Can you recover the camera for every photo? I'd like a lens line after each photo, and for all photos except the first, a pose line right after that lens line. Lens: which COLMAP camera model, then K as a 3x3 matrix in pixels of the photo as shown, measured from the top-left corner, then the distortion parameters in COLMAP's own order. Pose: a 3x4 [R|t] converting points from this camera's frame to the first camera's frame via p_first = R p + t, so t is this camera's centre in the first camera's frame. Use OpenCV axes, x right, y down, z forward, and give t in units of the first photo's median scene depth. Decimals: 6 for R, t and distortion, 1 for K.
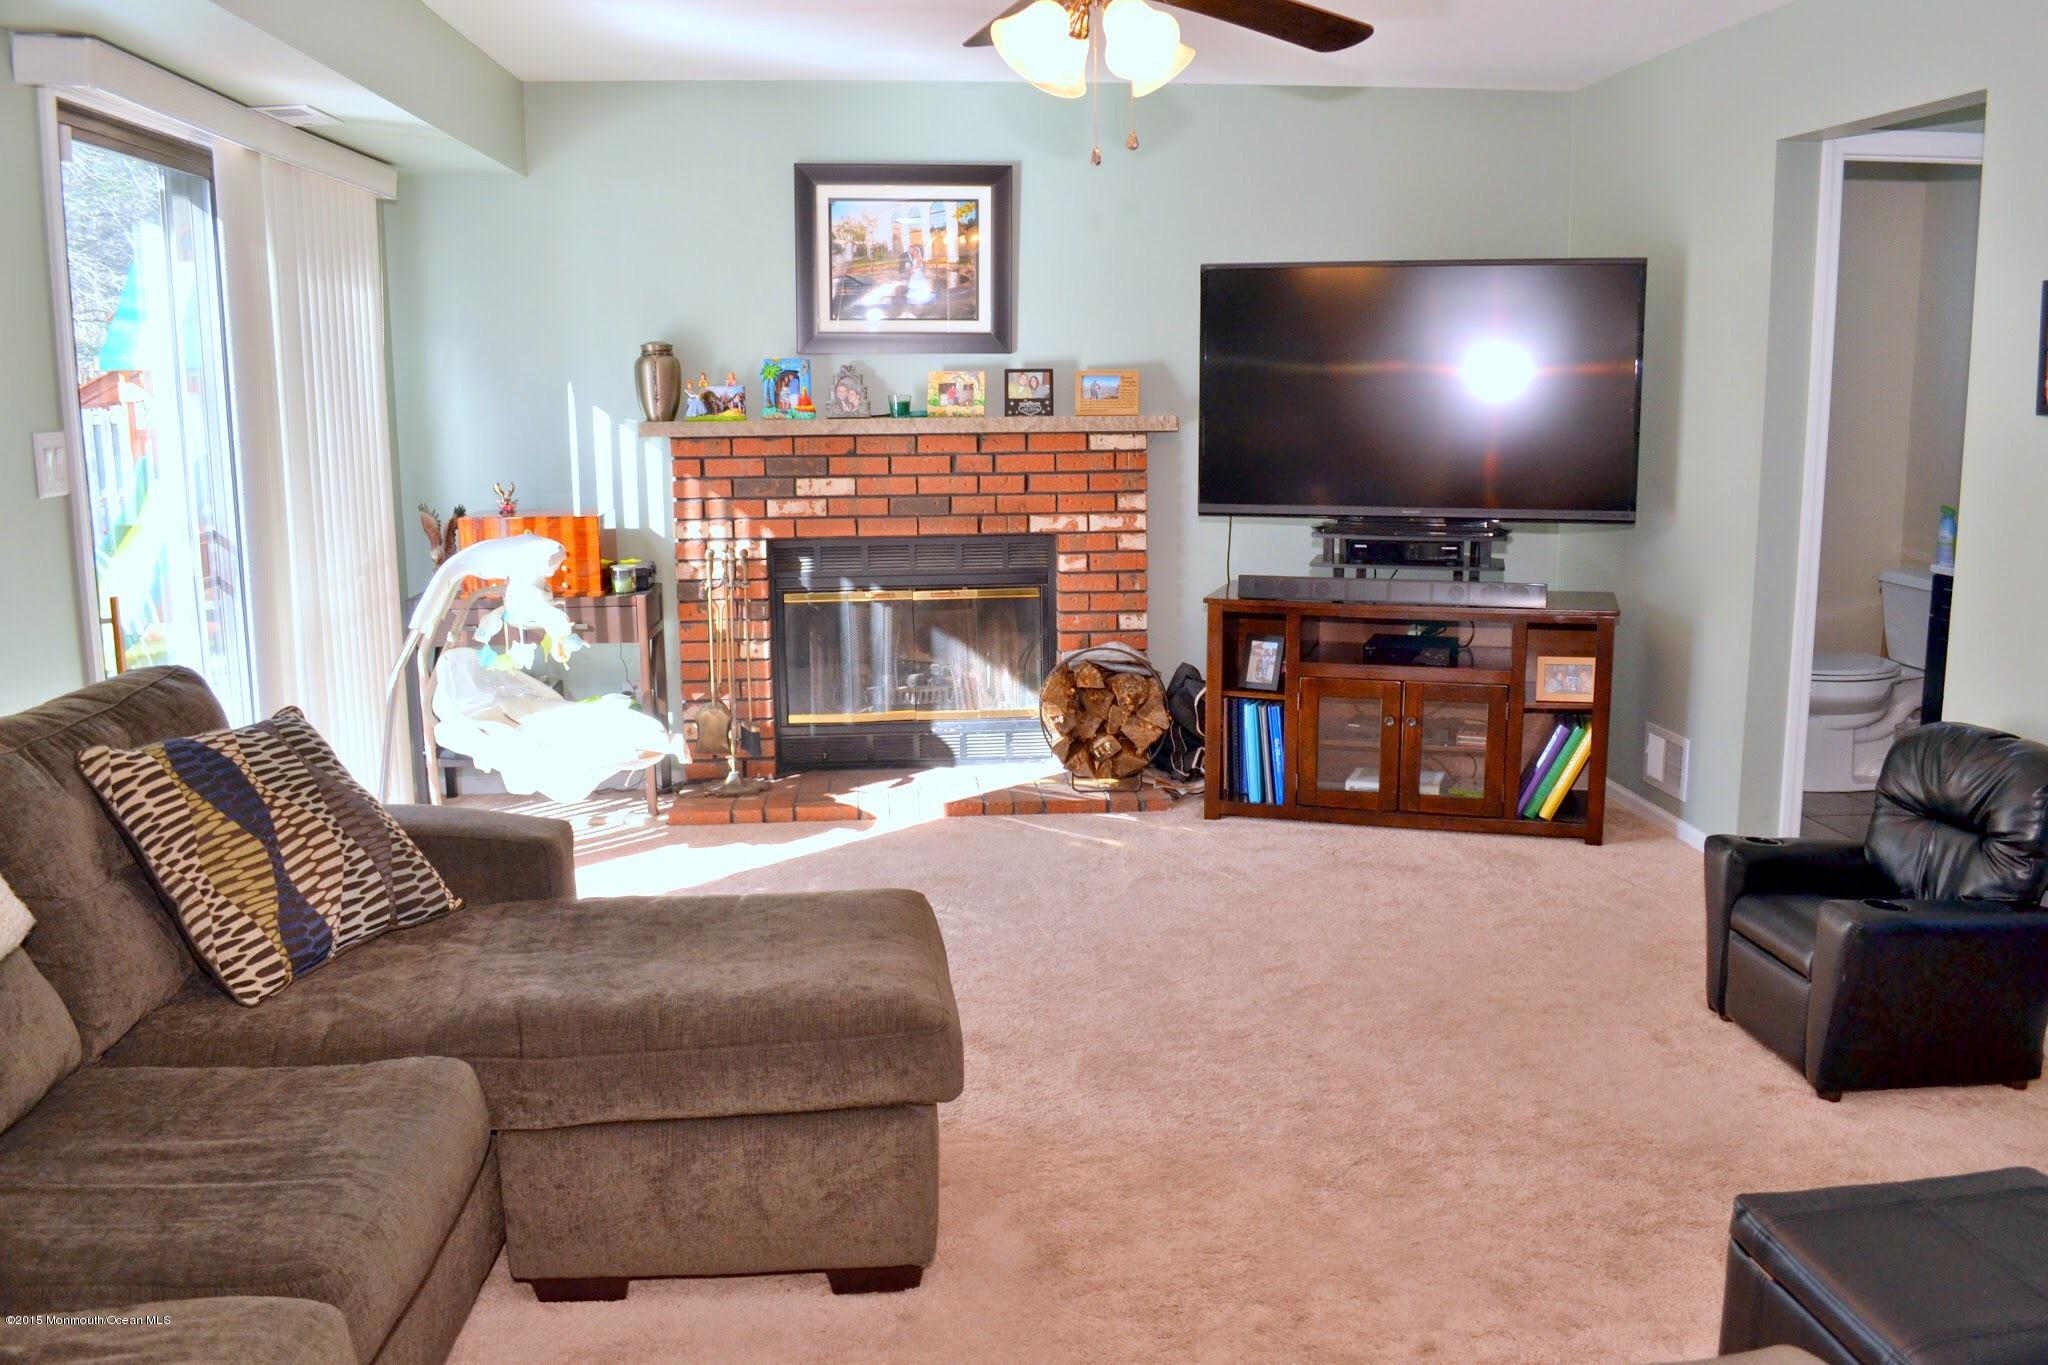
lens RADIAL K [[1649.6, 0, 1026.2], [0, 1649.6, 666.9], [0, 0, 1]] dist [-0.071437, 0.006342]
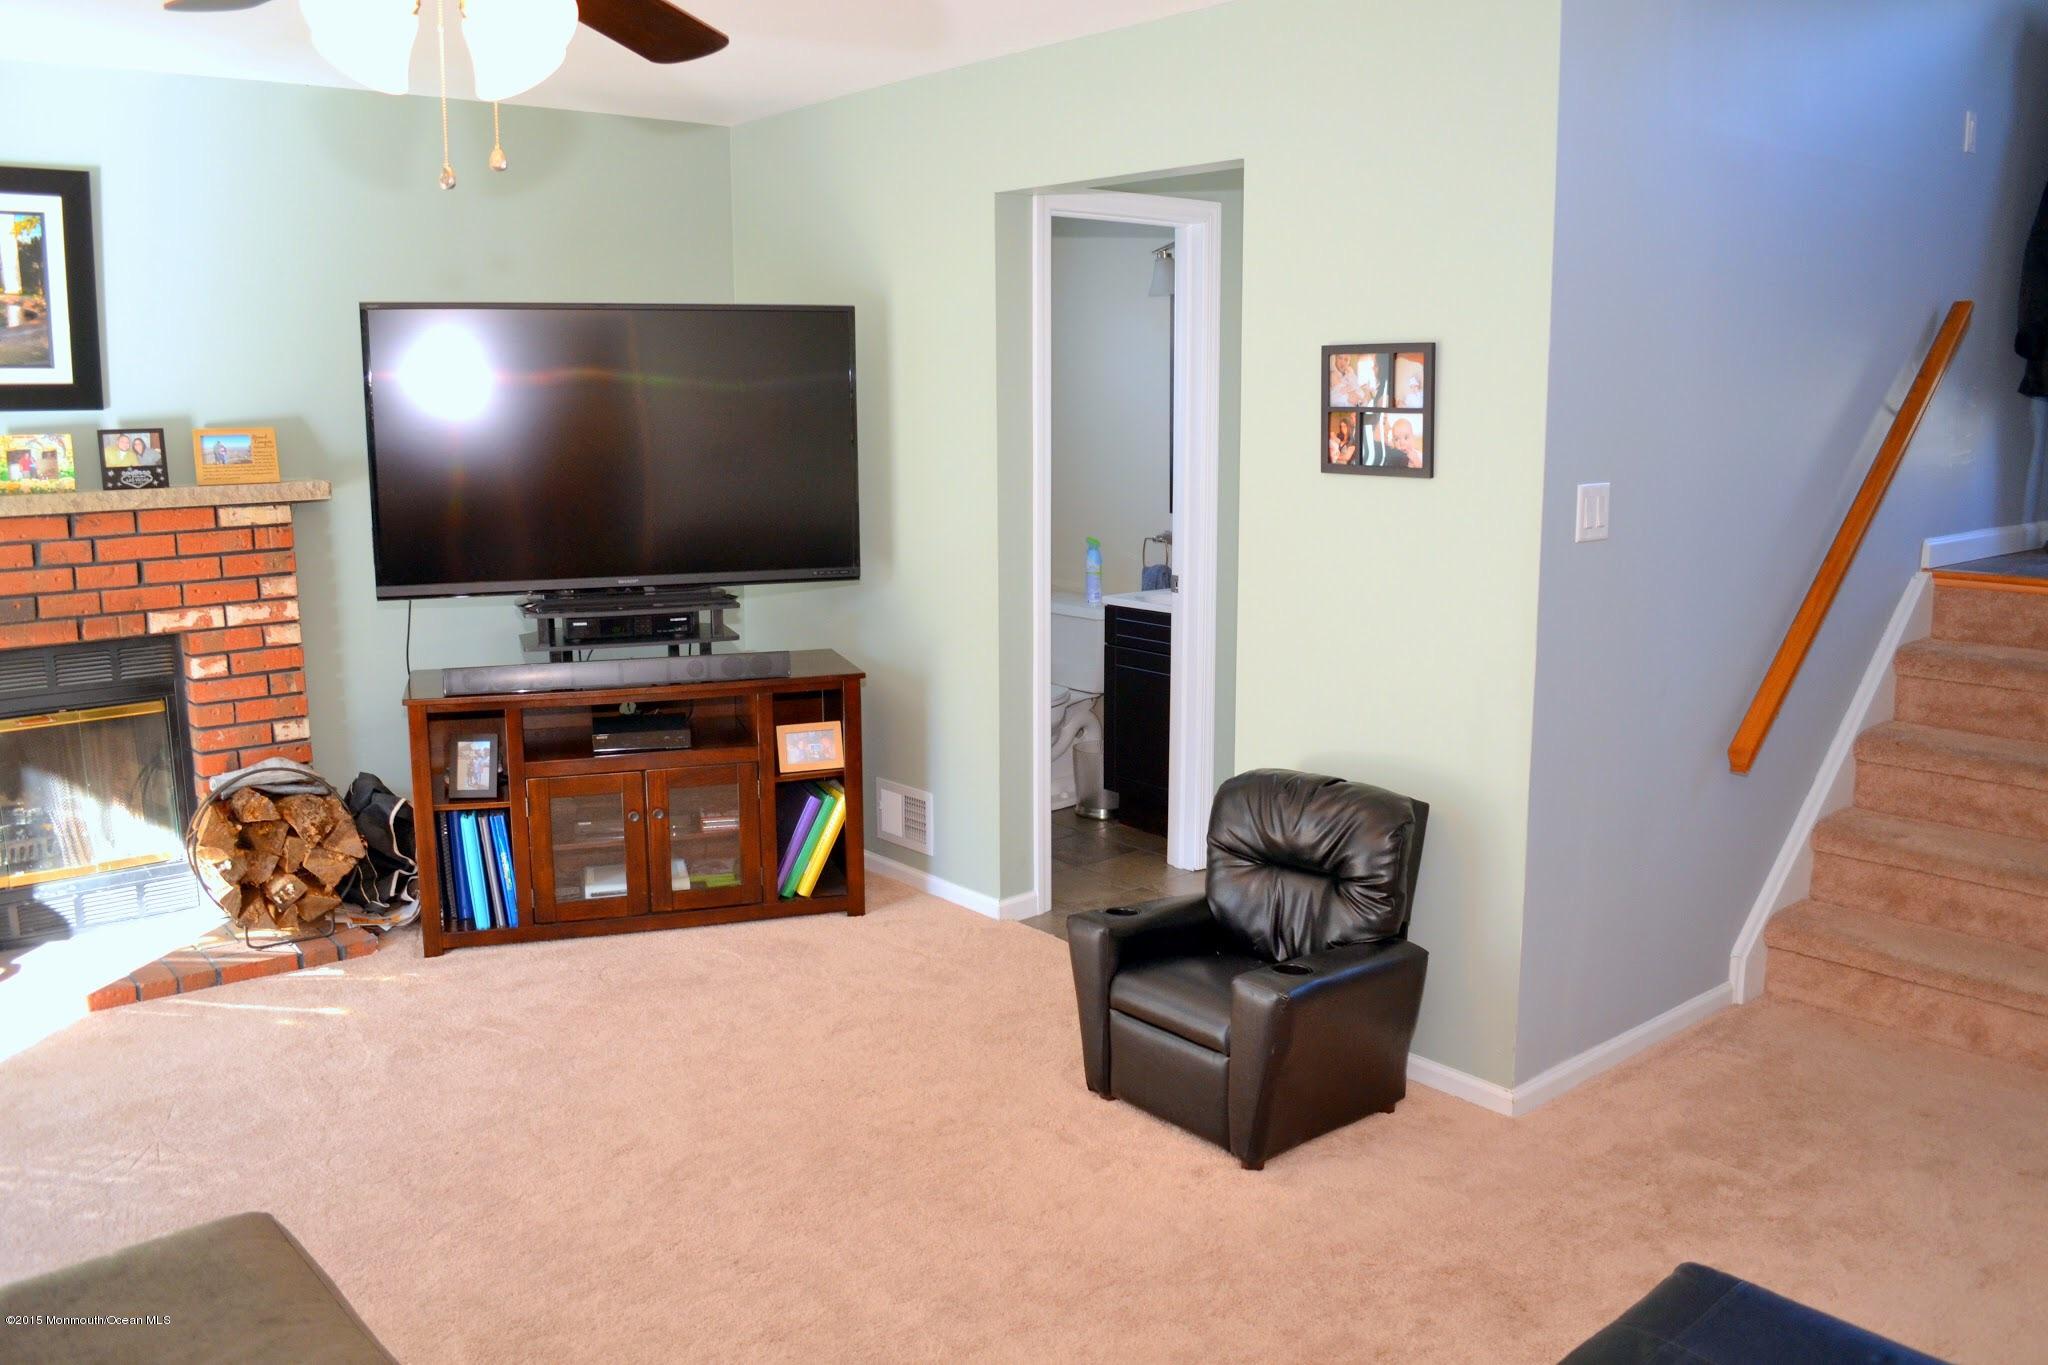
lens RADIAL K [[1611.7, 0, 990.3], [0, 1611.7, 672.7], [0, 0, 1]] dist [-0.076401, 0.001736]
pose [[0.826344, -0.094091, 0.555250, -0.090805], [0.096531, 0.995017, 0.024953, -0.044898], [-0.554831, 0.032979, 0.831309, 0.150112]]
